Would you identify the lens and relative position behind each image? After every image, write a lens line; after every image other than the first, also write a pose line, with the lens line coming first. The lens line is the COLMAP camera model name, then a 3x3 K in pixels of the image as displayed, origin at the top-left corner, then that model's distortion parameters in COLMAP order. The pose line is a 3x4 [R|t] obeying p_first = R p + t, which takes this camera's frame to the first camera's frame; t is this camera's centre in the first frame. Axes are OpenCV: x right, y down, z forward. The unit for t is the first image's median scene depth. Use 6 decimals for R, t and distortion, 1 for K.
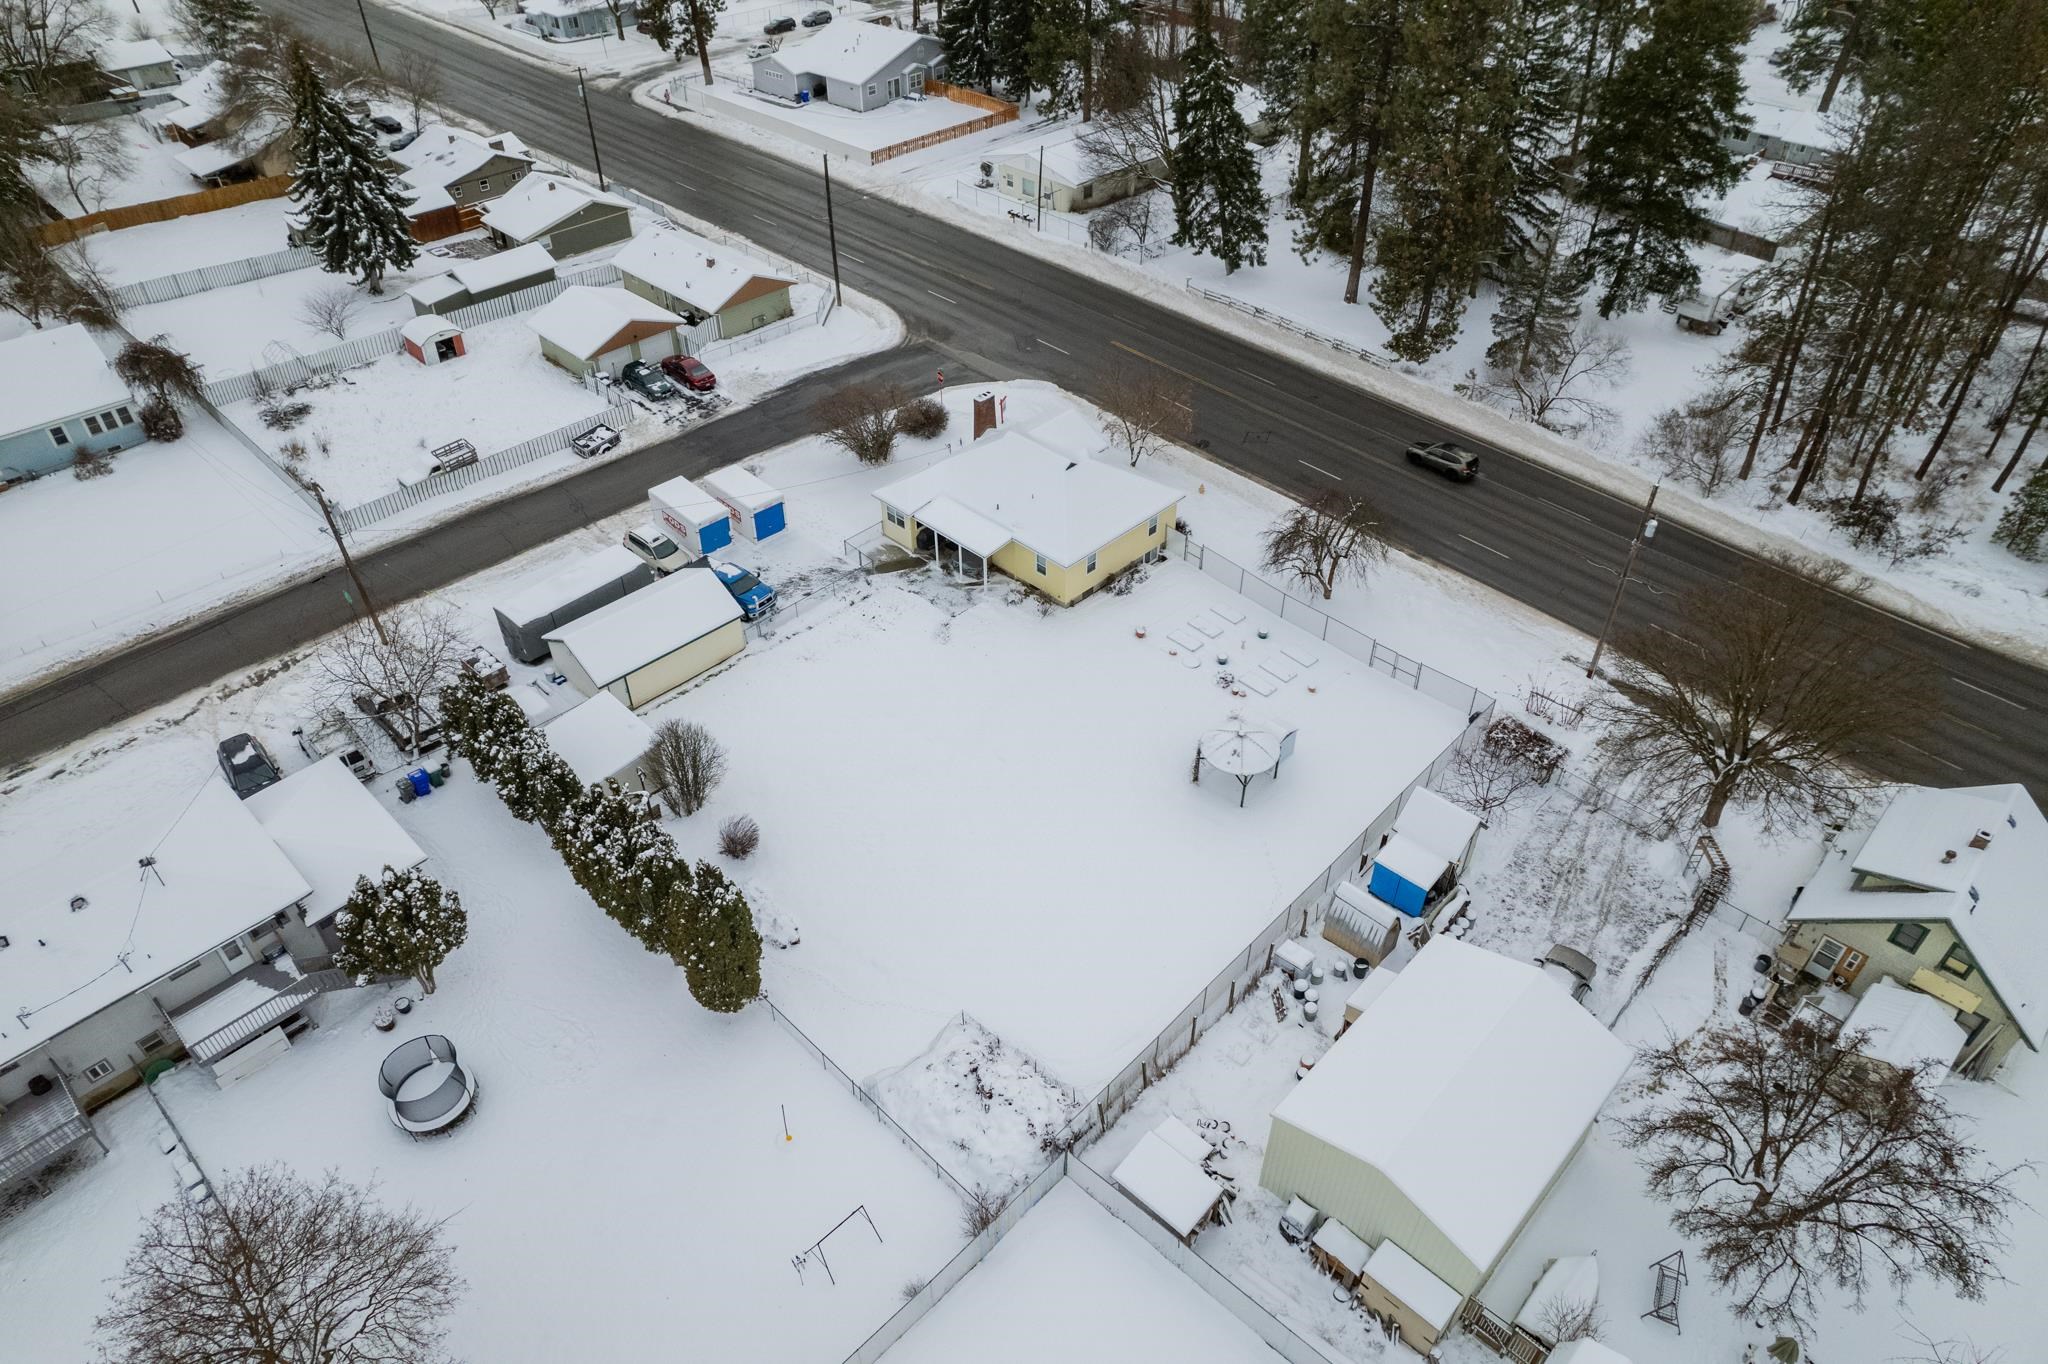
lens RADIAL K [[1274.1, 0, 1024.0], [0, 1274.1, 682.0], [0, 0, 1]] dist [-0.027326, 0.001921]
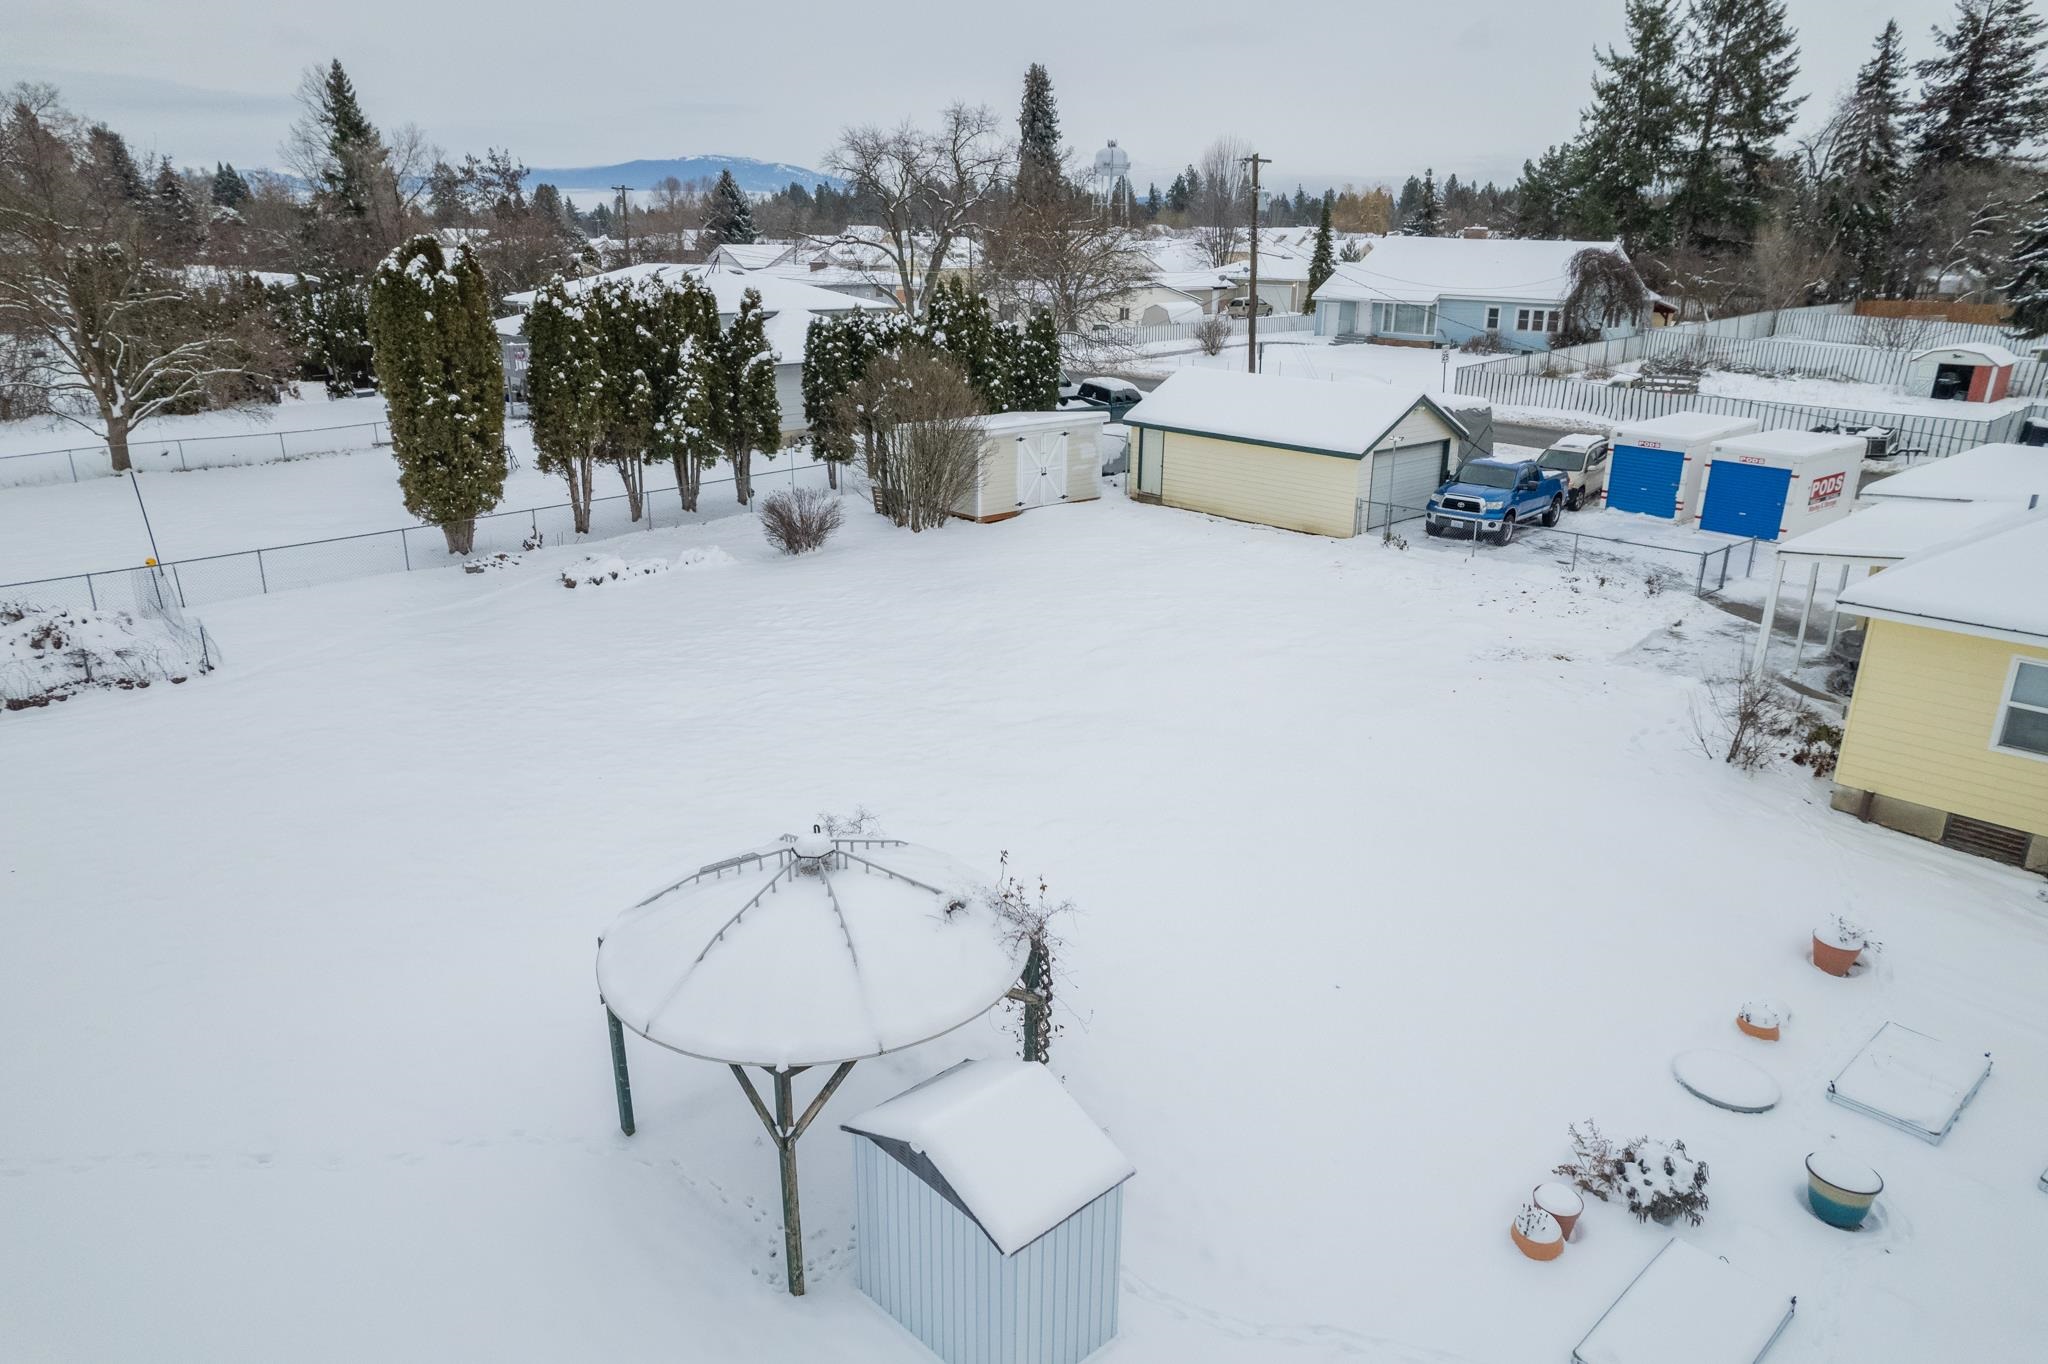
lens RADIAL K [[1274.1, 0, 1024.0], [0, 1274.1, 682.0], [0, 0, 1]] dist [-0.027326, 0.001921]
pose [[-0.058546, 0.316316, -0.946846, 0.257807], [-0.632063, 0.722400, 0.280417, -0.038784], [0.772702, 0.614884, 0.157638, 0.727855]]
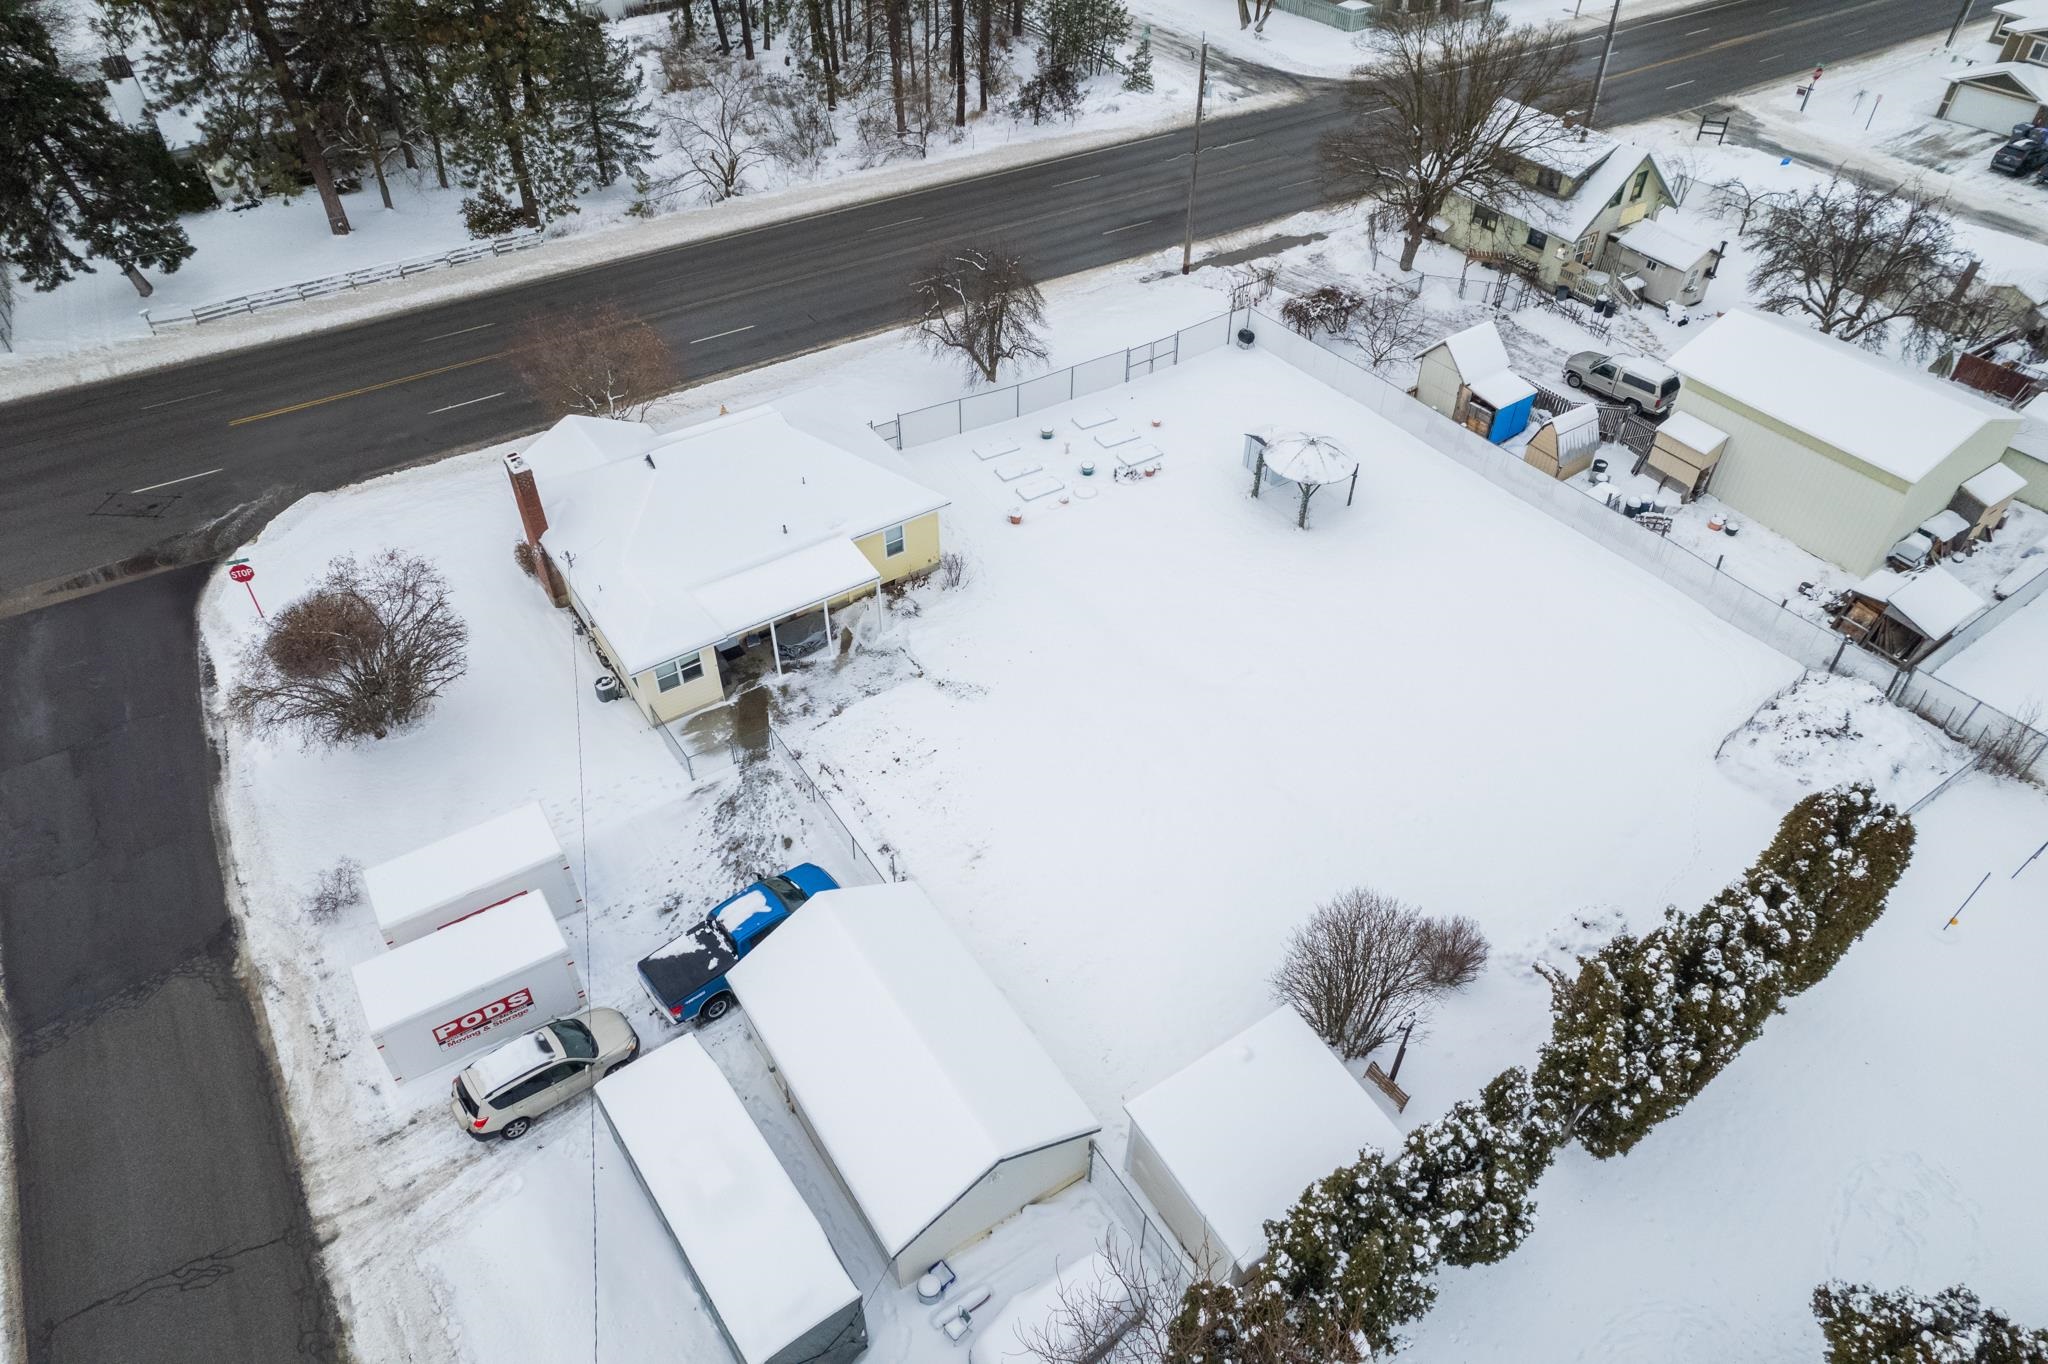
lens RADIAL K [[1274.1, 0, 1024.0], [0, 1274.1, 682.0], [0, 0, 1]] dist [-0.027326, 0.001921]
pose [[0.185852, -0.656780, 0.730821, -0.458130], [0.618911, 0.655934, 0.432088, -0.260623], [-0.763157, 0.372009, 0.528395, 0.559086]]
